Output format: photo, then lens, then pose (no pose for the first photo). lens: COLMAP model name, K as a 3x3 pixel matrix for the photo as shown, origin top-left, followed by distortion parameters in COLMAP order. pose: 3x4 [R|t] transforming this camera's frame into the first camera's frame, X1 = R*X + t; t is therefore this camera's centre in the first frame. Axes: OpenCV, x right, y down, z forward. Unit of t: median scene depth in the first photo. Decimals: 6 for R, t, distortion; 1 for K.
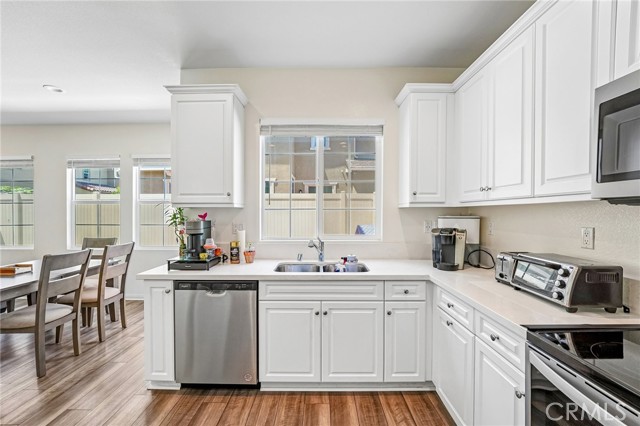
lens RADIAL K [[266.5, 0, 320.0], [0, 266.5, 213.0], [0, 0, 1]] dist [-0.019334, -0.000030]
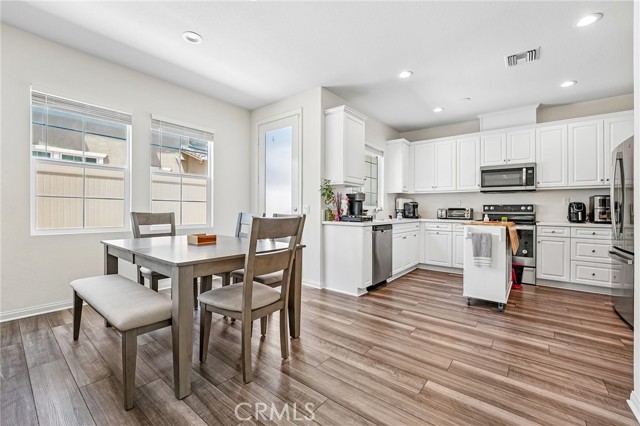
lens RADIAL K [[270.4, 0, 320.4], [0, 270.4, 205.8], [0, 0, 1]] dist [-0.030215, -0.000028]
pose [[0.614699, 0.019394, 0.788523, -1.660305], [-0.009355, 0.999807, -0.017299, 0.119060], [-0.788706, 0.003257, 0.614762, 0.129835]]
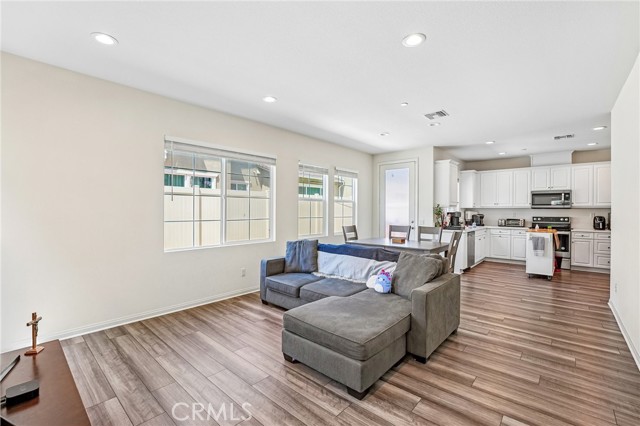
lens RADIAL K [[279.4, 0, 320.8], [0, 279.4, 210.8], [0, 0, 1]] dist [-0.019389, -0.000381]
pose [[0.661225, 0.004294, 0.750175, -3.002469], [-0.004031, 0.999990, -0.002171, 0.023247], [-0.750177, -0.001588, 0.661235, 0.140344]]
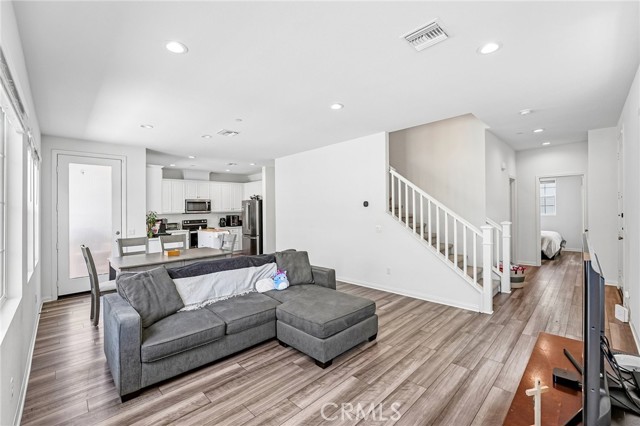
lens RADIAL K [[270.4, 0, 320.4], [0, 270.4, 205.8], [0, 0, 1]] dist [-0.030215, -0.000028]
pose [[-0.705669, 0.026216, 0.708056, -3.029721], [0.020450, 0.999653, -0.016632, -0.021068], [-0.708246, 0.002743, -0.705960, 1.530820]]
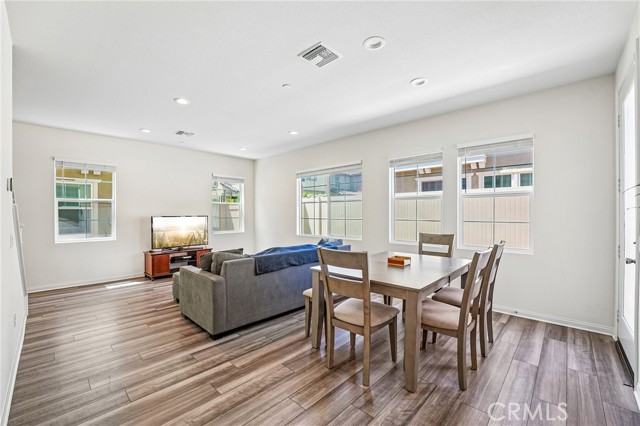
lens RADIAL K [[266.5, 0, 320.0], [0, 266.5, 213.0], [0, 0, 1]] dist [-0.019334, -0.000030]
pose [[0.730728, 0.003379, -0.682660, -0.692161], [-0.003390, 0.999993, 0.001322, 0.025971], [0.682660, 0.001348, 0.730735, 0.006604]]
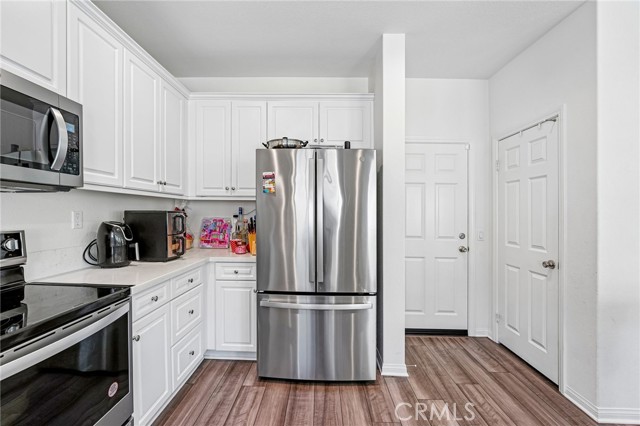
lens RADIAL K [[266.5, 0, 320.0], [0, 266.5, 213.0], [0, 0, 1]] dist [-0.019334, -0.000030]
pose [[-0.999769, -0.017069, 0.013053, -0.066289], [-0.017001, 0.999841, 0.005317, 0.018986], [-0.013141, 0.005094, -0.999901, 0.604322]]
